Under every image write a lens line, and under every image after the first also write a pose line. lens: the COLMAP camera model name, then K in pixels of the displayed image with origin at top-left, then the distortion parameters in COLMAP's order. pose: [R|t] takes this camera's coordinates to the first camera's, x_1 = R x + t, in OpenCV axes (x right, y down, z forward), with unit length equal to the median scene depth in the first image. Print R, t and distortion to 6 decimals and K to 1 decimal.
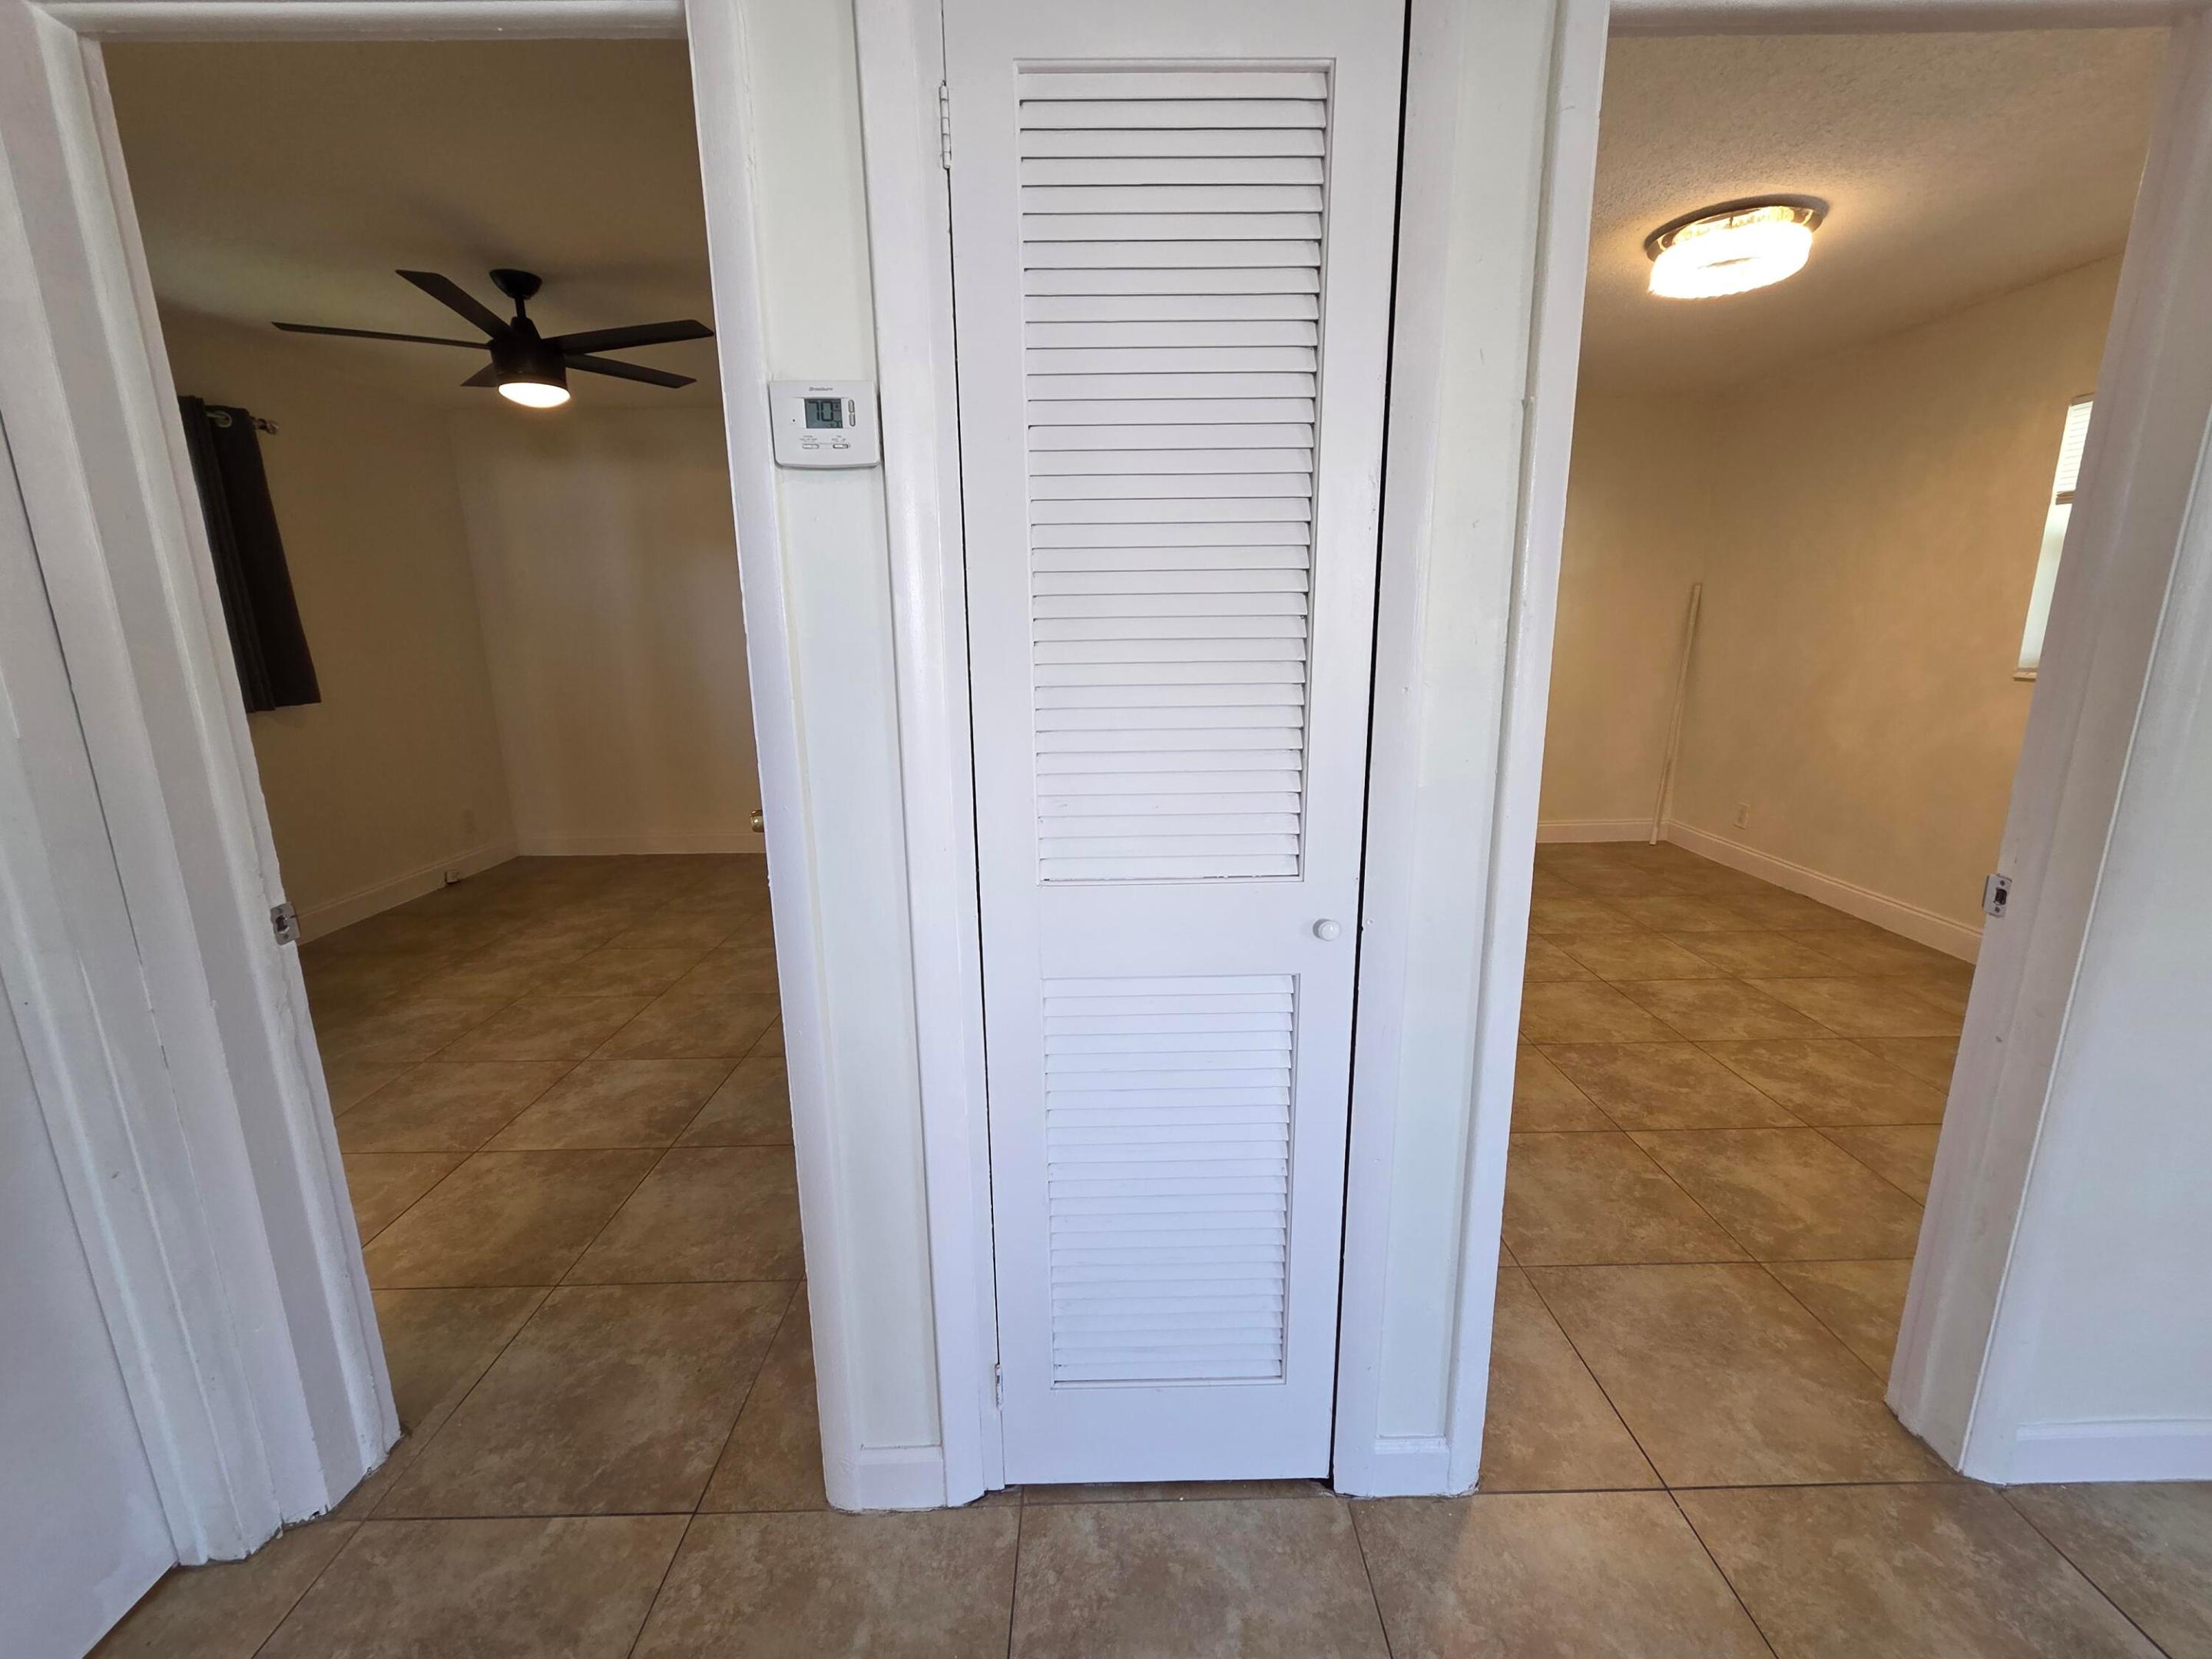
lens RADIAL K [[908.9, 0, 1112.3], [0, 908.9, 820.4], [0, 0, 1]] dist [0.004559, -0.002439]
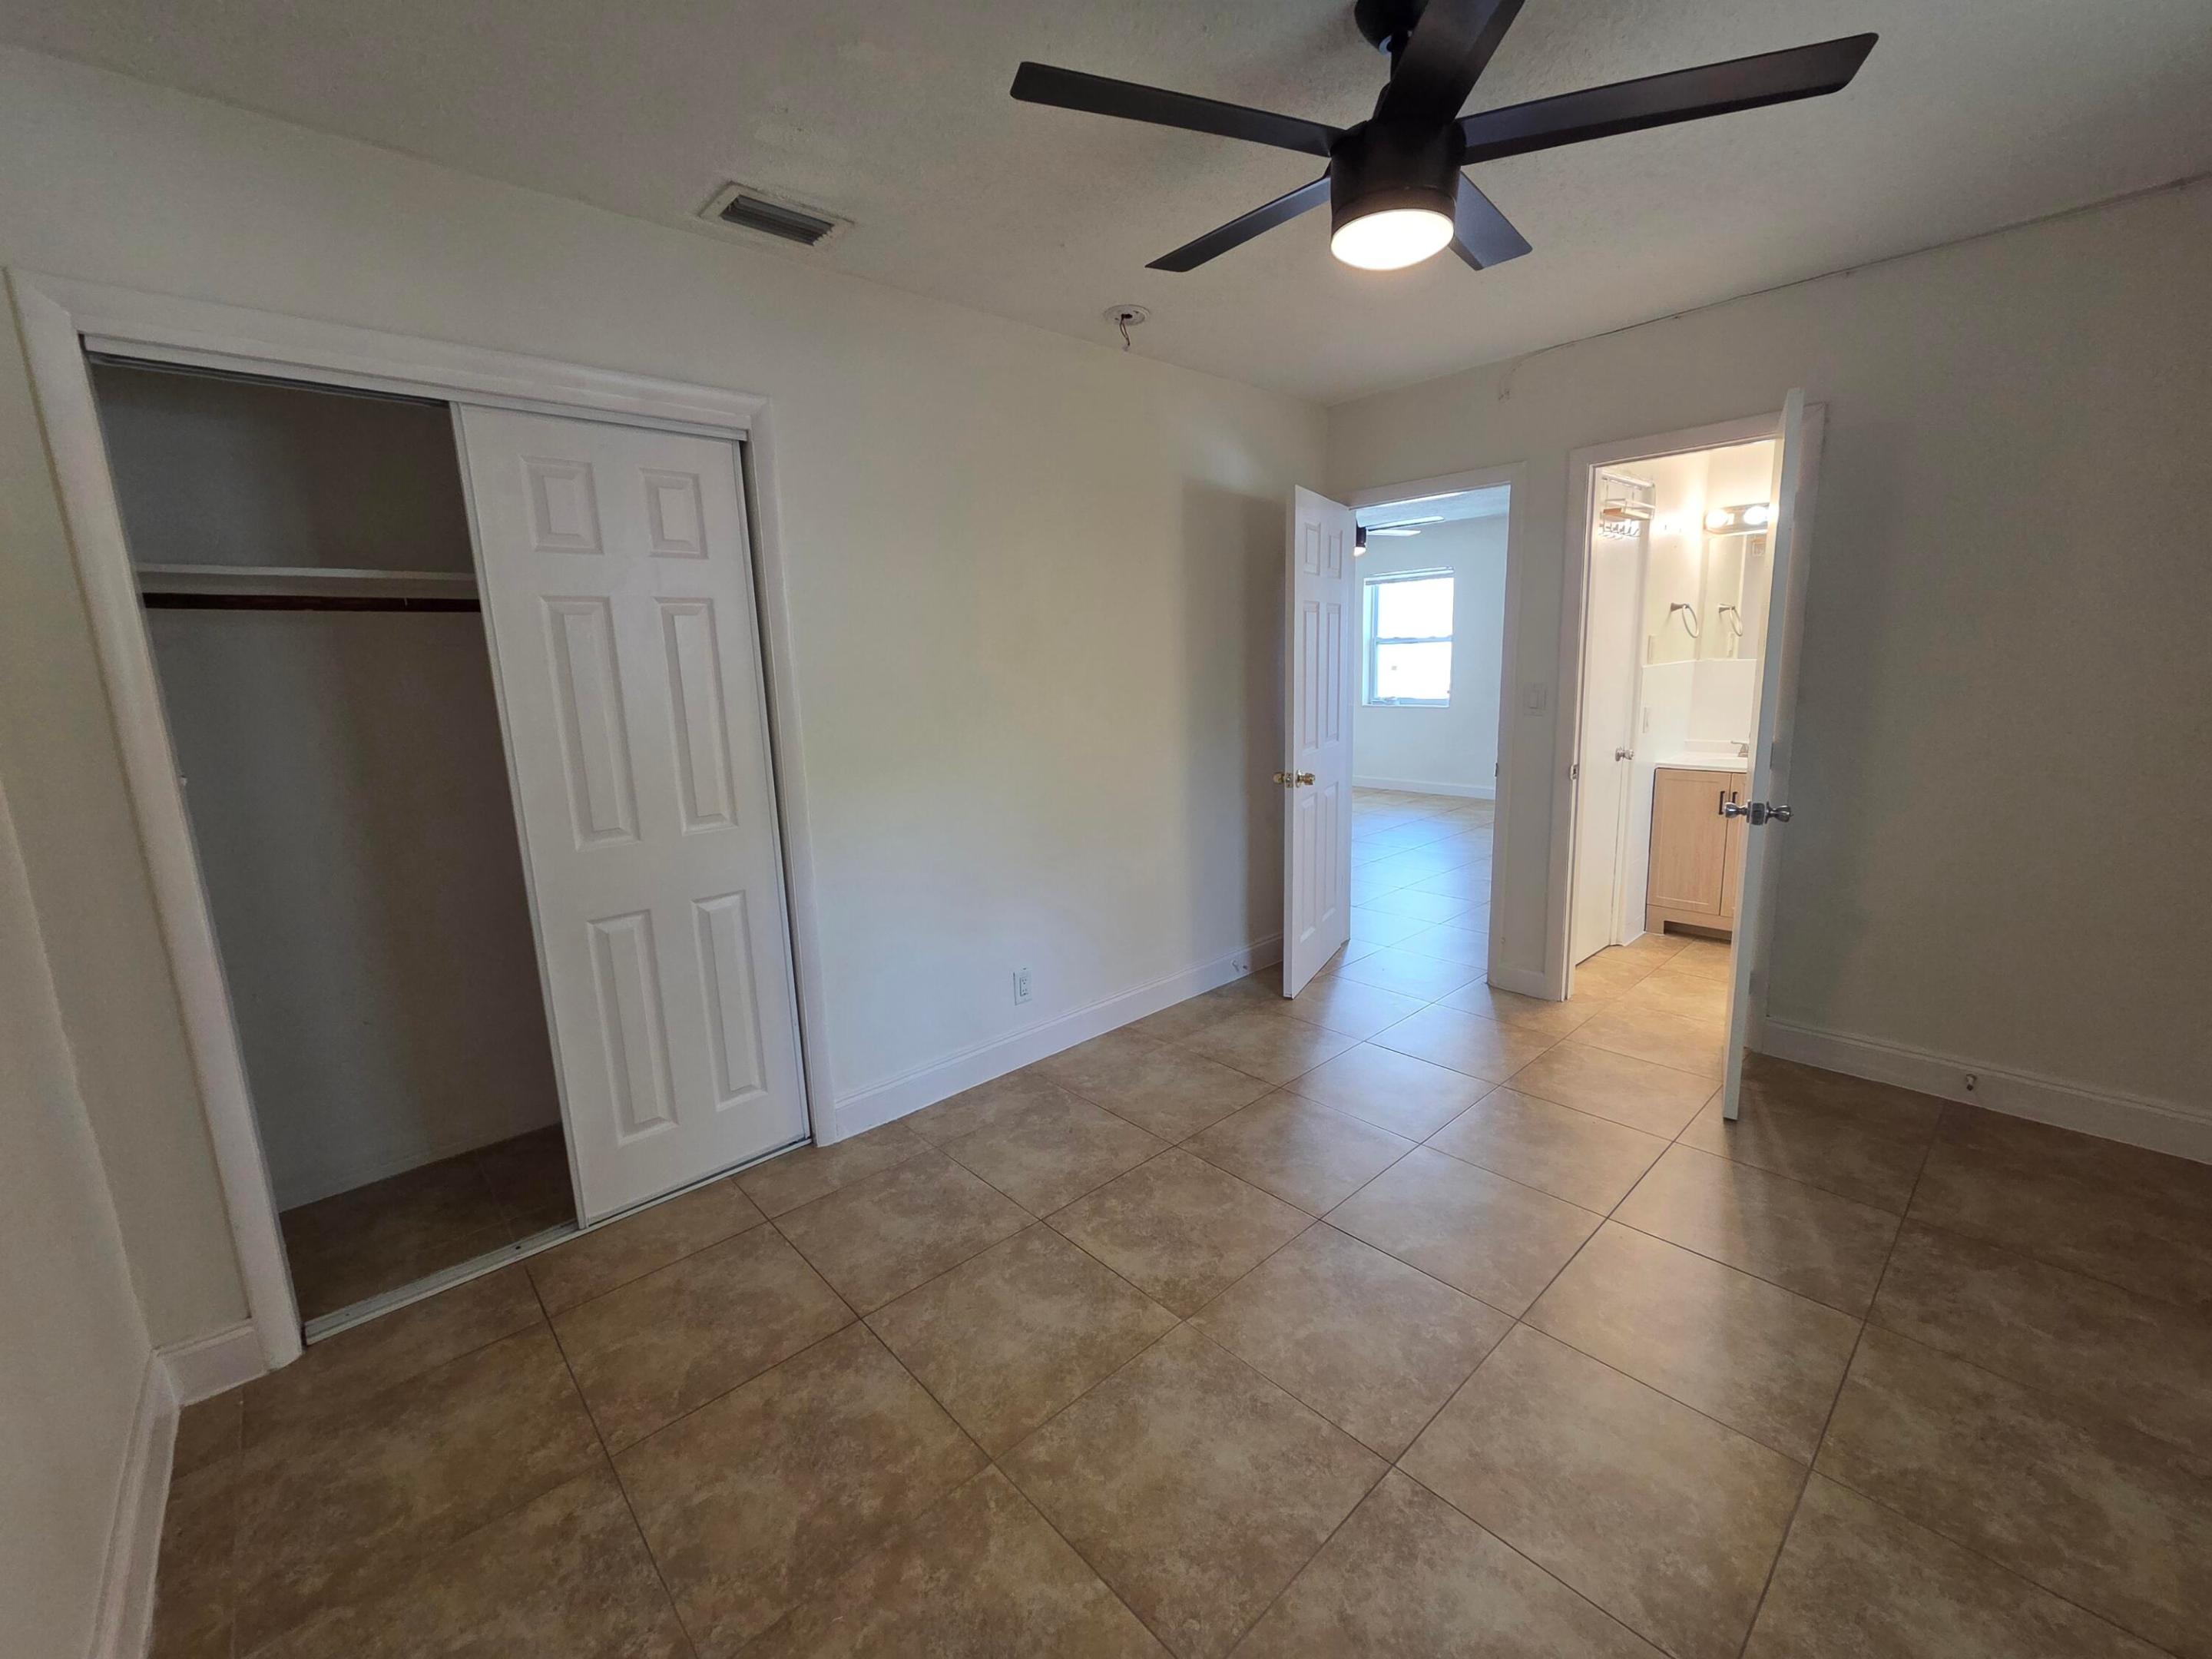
lens RADIAL K [[905.6, 0, 1111.5], [0, 905.6, 823.2], [0, 0, 1]] dist [0.002924, -0.000983]
pose [[-0.667198, -0.104005, 0.737583, -0.820573], [0.200707, 0.928480, 0.312477, -0.313582], [-0.717331, 0.356522, -0.598606, 1.340196]]
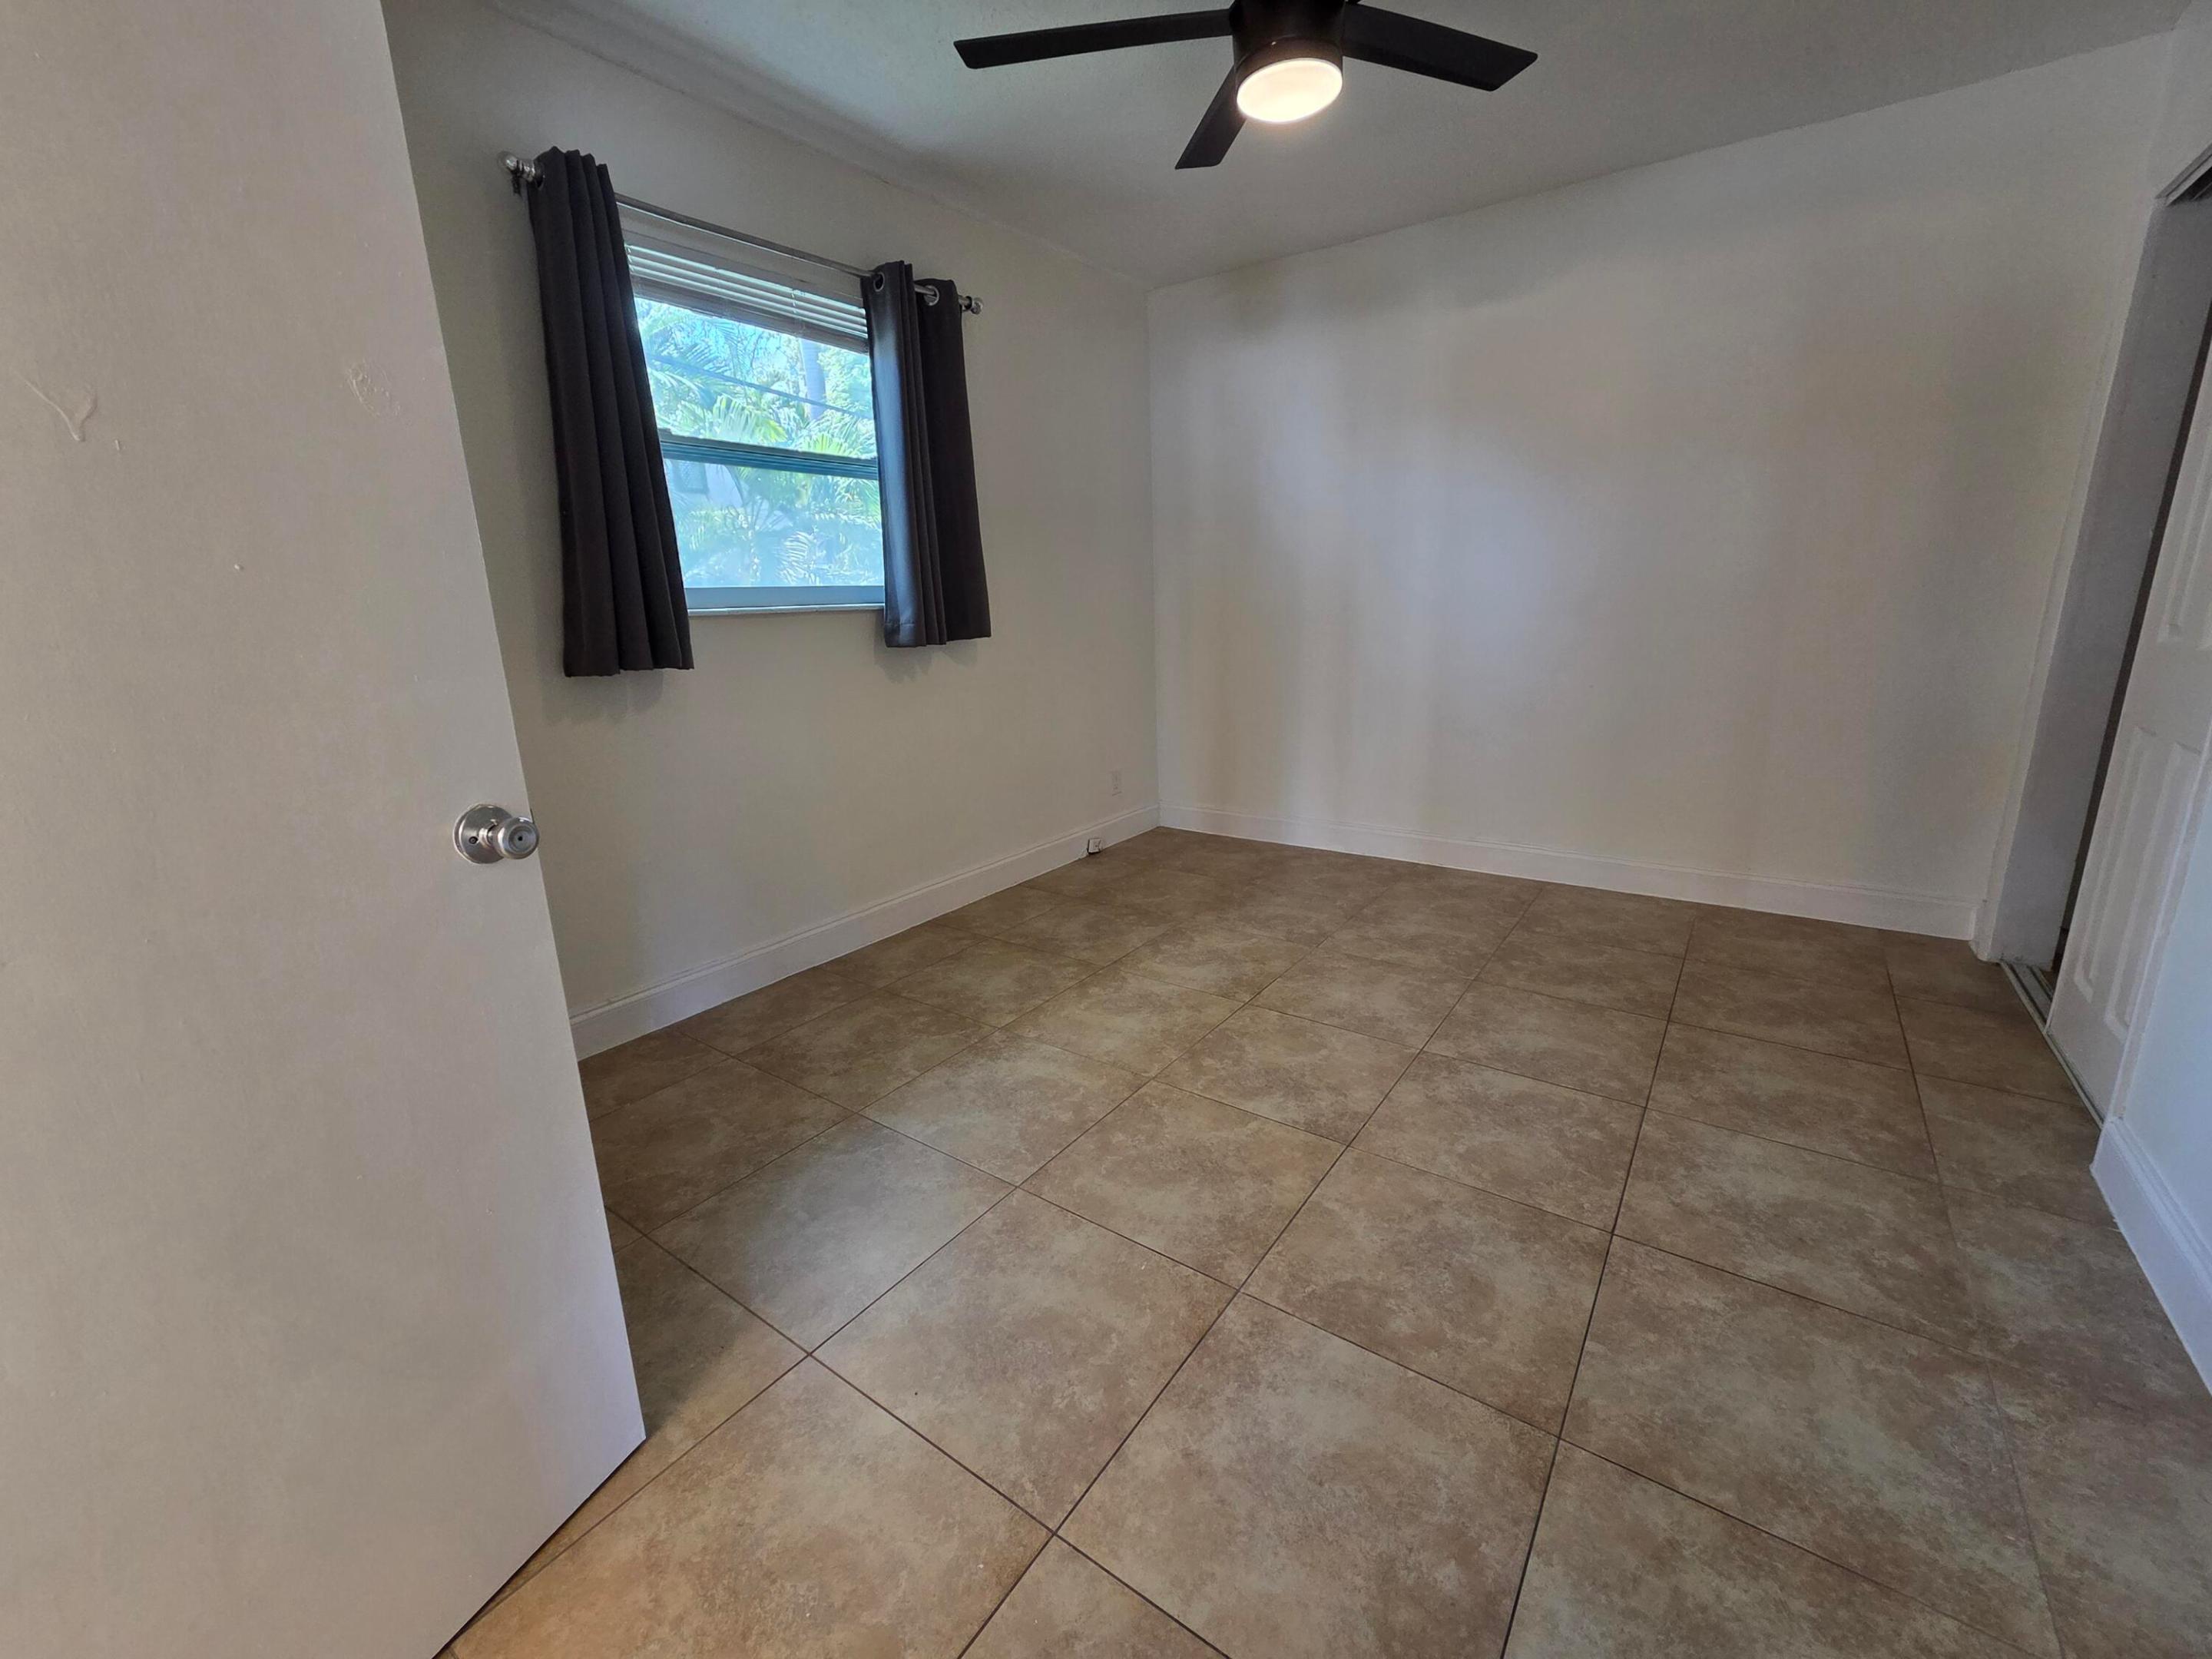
lens RADIAL K [[905.6, 0, 1111.5], [0, 905.6, 823.2], [0, 0, 1]] dist [0.002924, -0.000983]
pose [[0.808104, 0.132057, -0.574046, -0.297233], [-0.106486, 0.991240, 0.078126, -0.039628], [0.579335, -0.002006, 0.815087, 0.415075]]
